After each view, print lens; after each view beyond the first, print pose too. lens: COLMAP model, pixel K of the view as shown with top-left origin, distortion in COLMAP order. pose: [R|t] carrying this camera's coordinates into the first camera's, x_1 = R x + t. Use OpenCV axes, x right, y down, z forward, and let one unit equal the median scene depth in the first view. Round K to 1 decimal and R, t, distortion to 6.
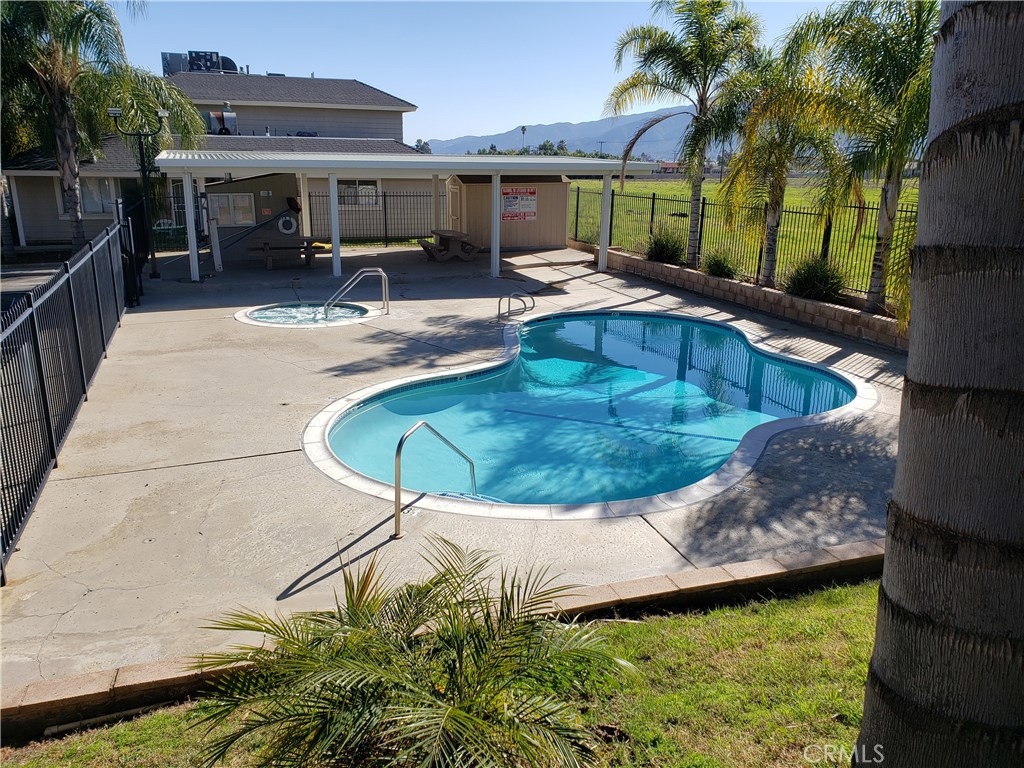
lens RADIAL K [[784.7, 0, 512.0], [0, 784.7, 384.0], [0, 0, 1]] dist [-0.000126, 0.043853]
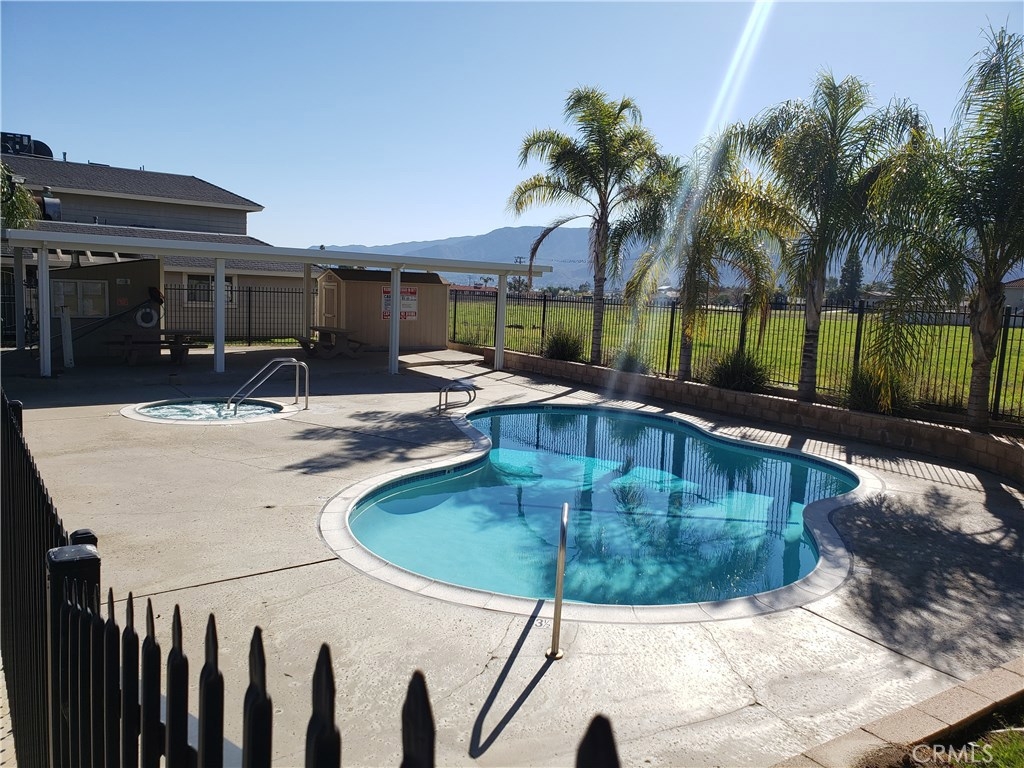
lens RADIAL K [[784.7, 0, 512.0], [0, 784.7, 384.0], [0, 0, 1]] dist [-0.000126, 0.043853]
pose [[0.967600, -0.002068, 0.252478, -0.140110], [0.038799, 0.989307, -0.140593, 0.013402], [-0.249487, 0.145834, 0.957334, 0.082130]]
